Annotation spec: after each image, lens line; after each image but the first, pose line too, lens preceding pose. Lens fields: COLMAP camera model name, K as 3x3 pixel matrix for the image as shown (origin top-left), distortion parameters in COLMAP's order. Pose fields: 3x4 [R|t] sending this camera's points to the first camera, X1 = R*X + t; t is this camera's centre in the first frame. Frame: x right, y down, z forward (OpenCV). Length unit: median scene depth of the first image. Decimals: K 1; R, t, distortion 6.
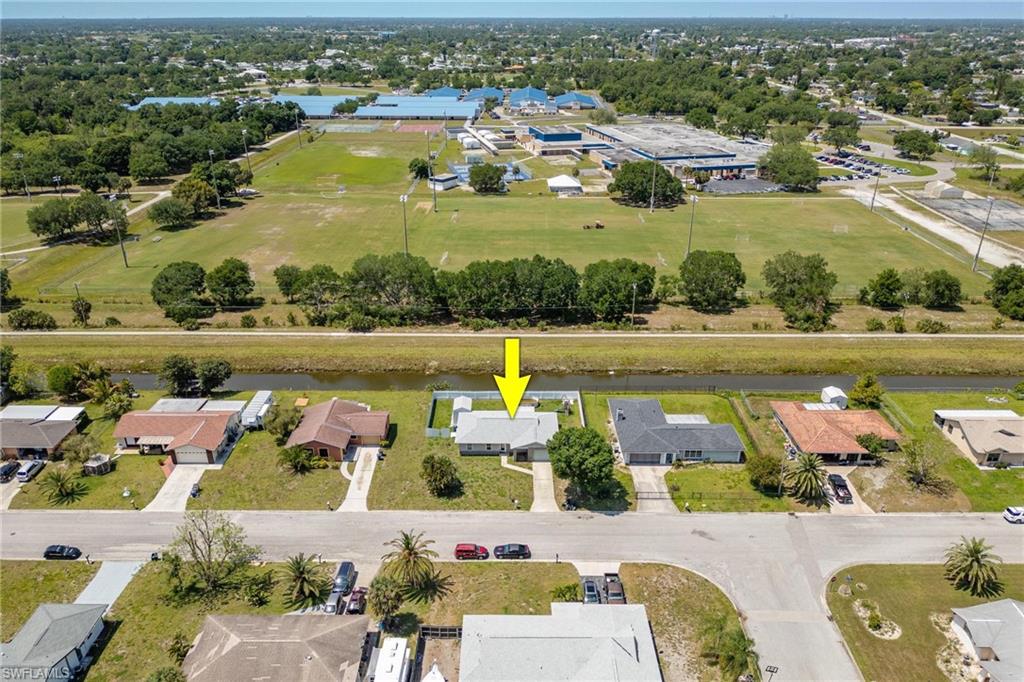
lens RADIAL K [[743.5, 0, 512.3], [0, 743.5, 366.0], [0, 0, 1]] dist [0.048270, -0.081484]
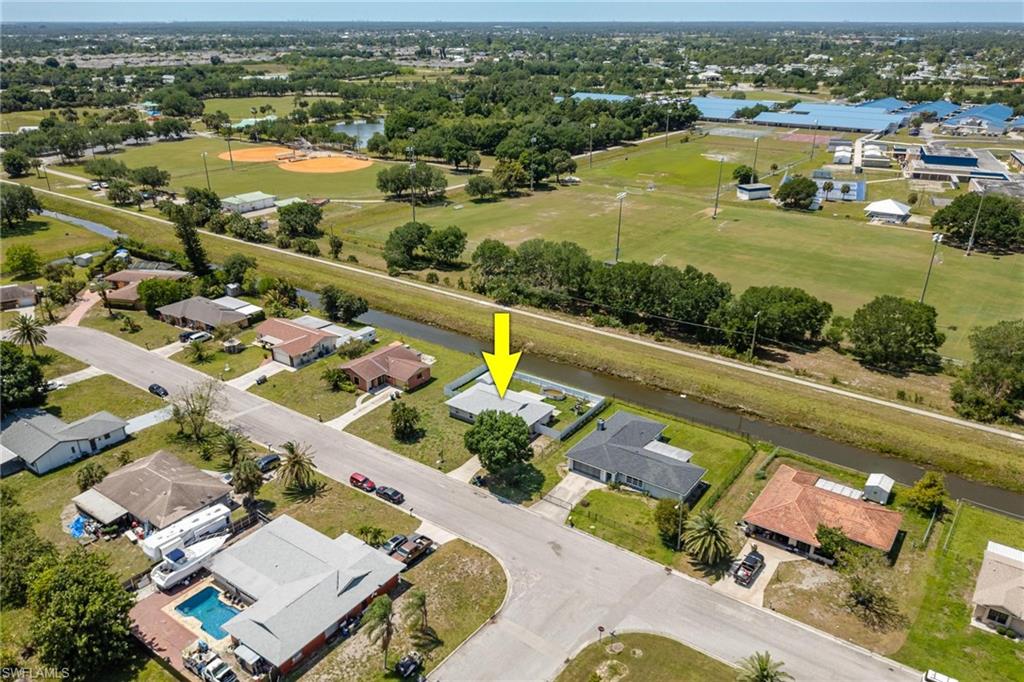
lens RADIAL K [[749.9, 0, 510.5], [0, 749.9, 372.9], [0, 0, 1]] dist [0.047646, -0.087066]
pose [[0.812213, 0.245829, -0.529035, 0.412013], [-0.245992, 0.966631, 0.071505, -0.030306], [0.528960, 0.072061, 0.845582, 0.078555]]
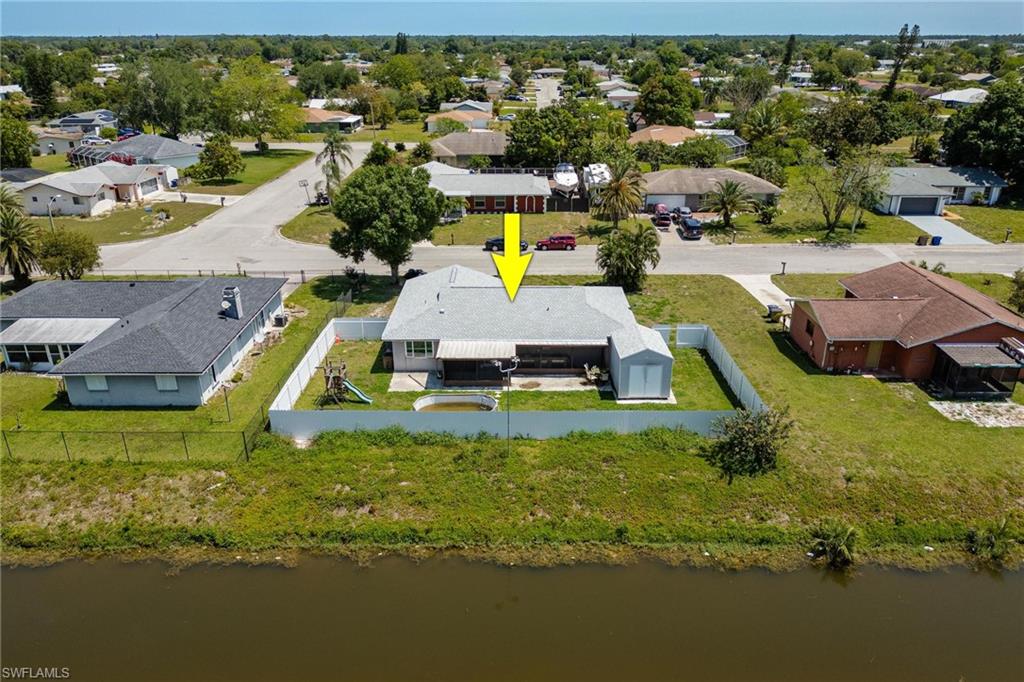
lens RADIAL K [[743.5, 0, 512.3], [0, 743.5, 366.0], [0, 0, 1]] dist [0.048270, -0.081484]
pose [[-0.999988, -0.004645, 0.001637, -0.005104], [-0.001836, 0.659948, 0.751309, -0.159981], [-0.004570, 0.751297, -0.659949, 0.965484]]
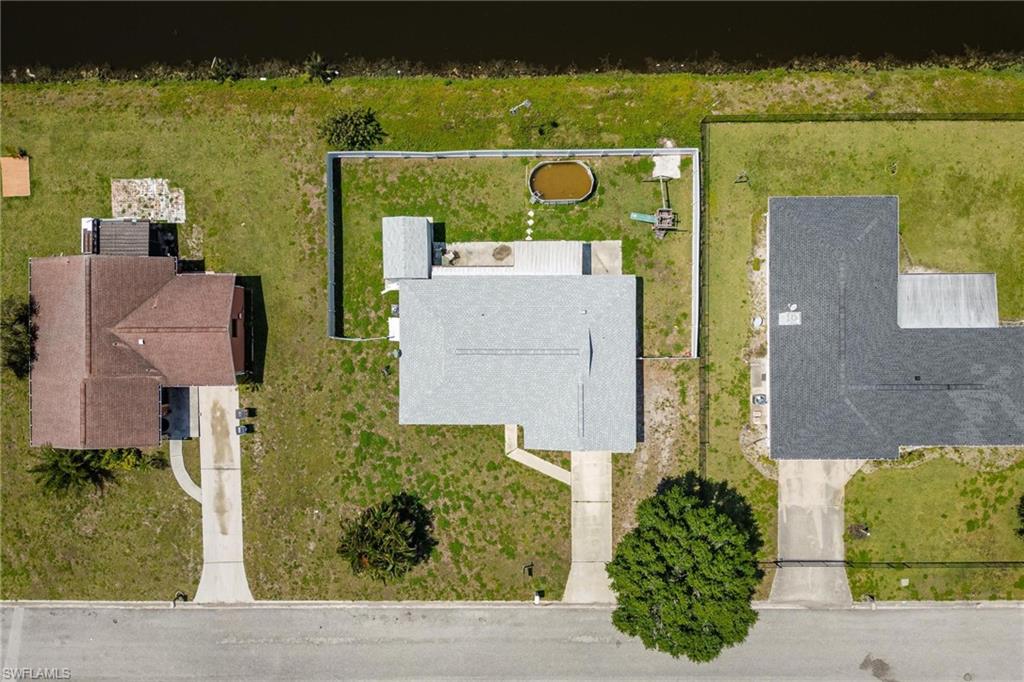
lens RADIAL K [[743.5, 0, 512.3], [0, 743.5, 366.0], [0, 0, 1]] dist [0.048270, -0.081484]
pose [[0.999742, -0.002720, -0.022539, 0.000471], [0.021662, 0.411376, 0.911208, -0.225824], [0.006794, -0.911462, 0.411329, 0.603003]]
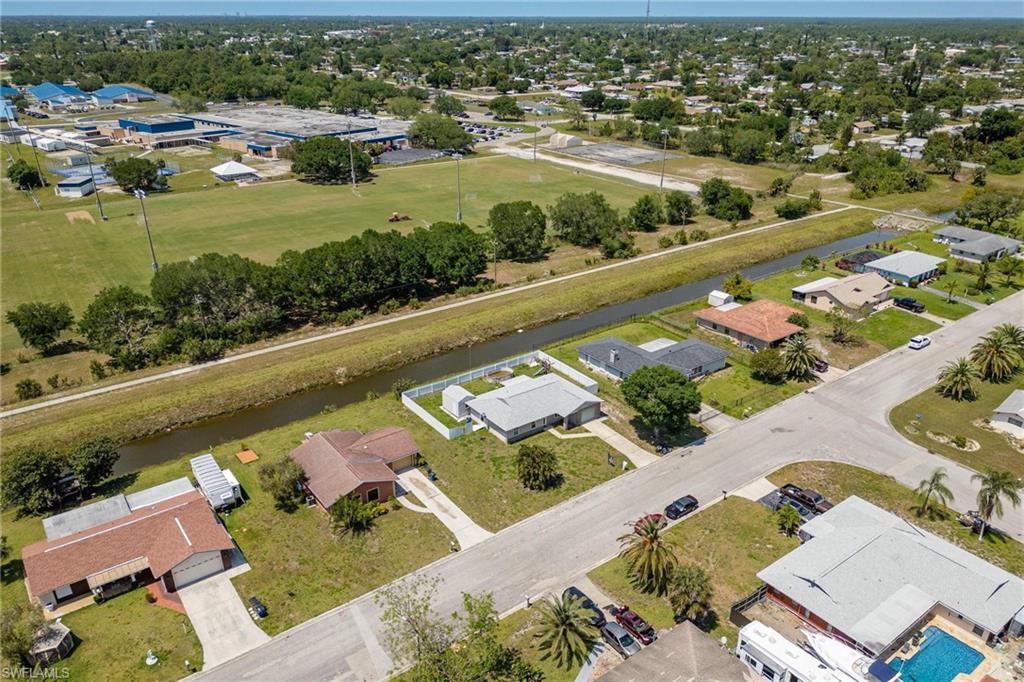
lens RADIAL K [[719.9, 0, 511.3], [0, 719.9, 389.9], [0, 0, 1]] dist [0.051798, -0.072340]
pose [[0.802434, -0.273548, 0.530350, -0.353303], [0.251328, 0.960997, 0.115404, -0.025247], [-0.541233, 0.040688, 0.839887, 0.215231]]
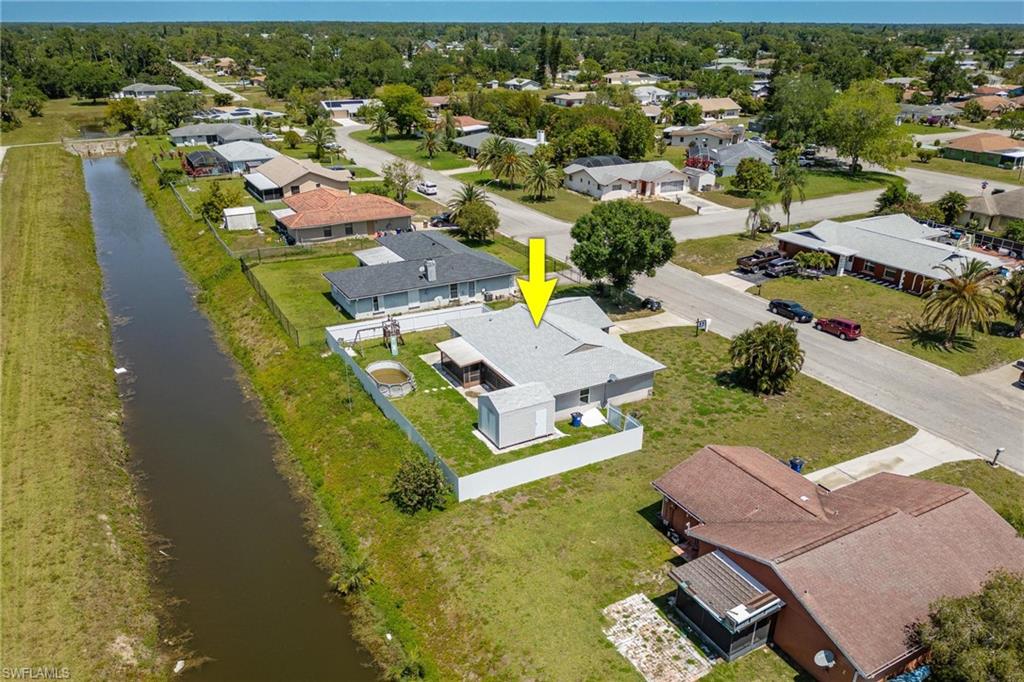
lens RADIAL K [[743.5, 0, 512.3], [0, 743.5, 366.0], [0, 0, 1]] dist [0.048270, -0.081484]
pose [[-0.481297, -0.369553, 0.794848, -0.285810], [0.365623, 0.739497, 0.565211, -0.139540], [-0.796664, 0.562649, -0.220801, 0.839401]]
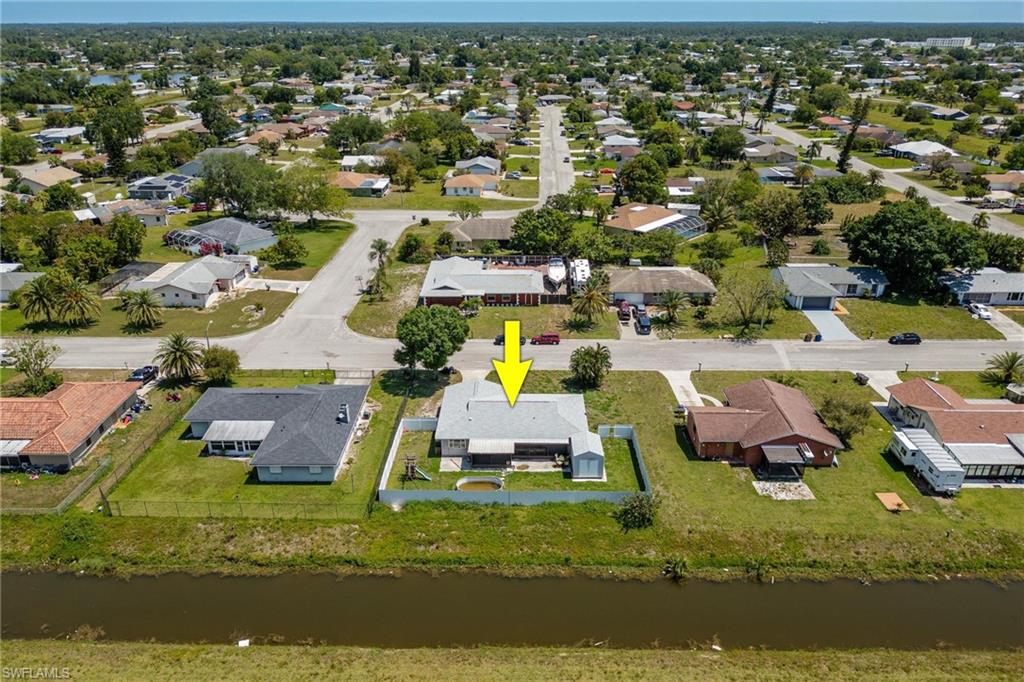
lens RADIAL K [[743.5, 0, 512.3], [0, 743.5, 366.0], [0, 0, 1]] dist [0.048270, -0.081484]
pose [[-0.999903, -0.009806, 0.009934, -0.008826], [0.001205, 0.648427, 0.761276, -0.349384], [-0.013907, 0.761214, -0.648352, 1.045268]]
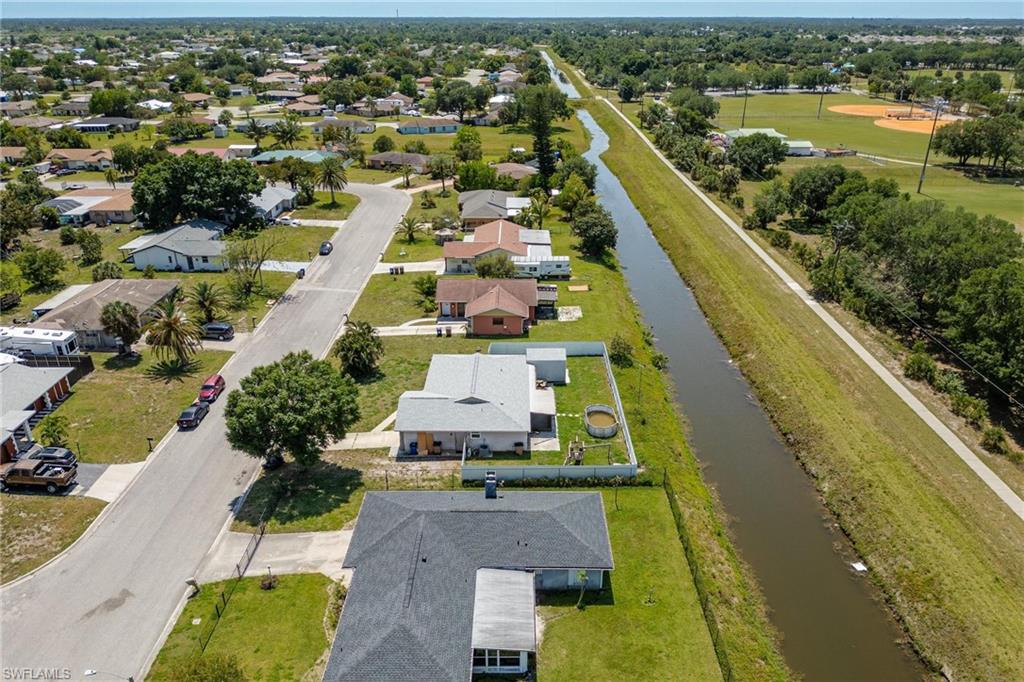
lens RADIAL K [[743.5, 0, 512.3], [0, 743.5, 366.0], [0, 0, 1]] dist [0.048270, -0.081484]
pose [[-0.007935, 0.420167, -0.907412, 0.396723], [-0.422807, 0.820925, 0.383818, -0.131929], [0.906185, 0.386706, 0.171136, 0.677326]]
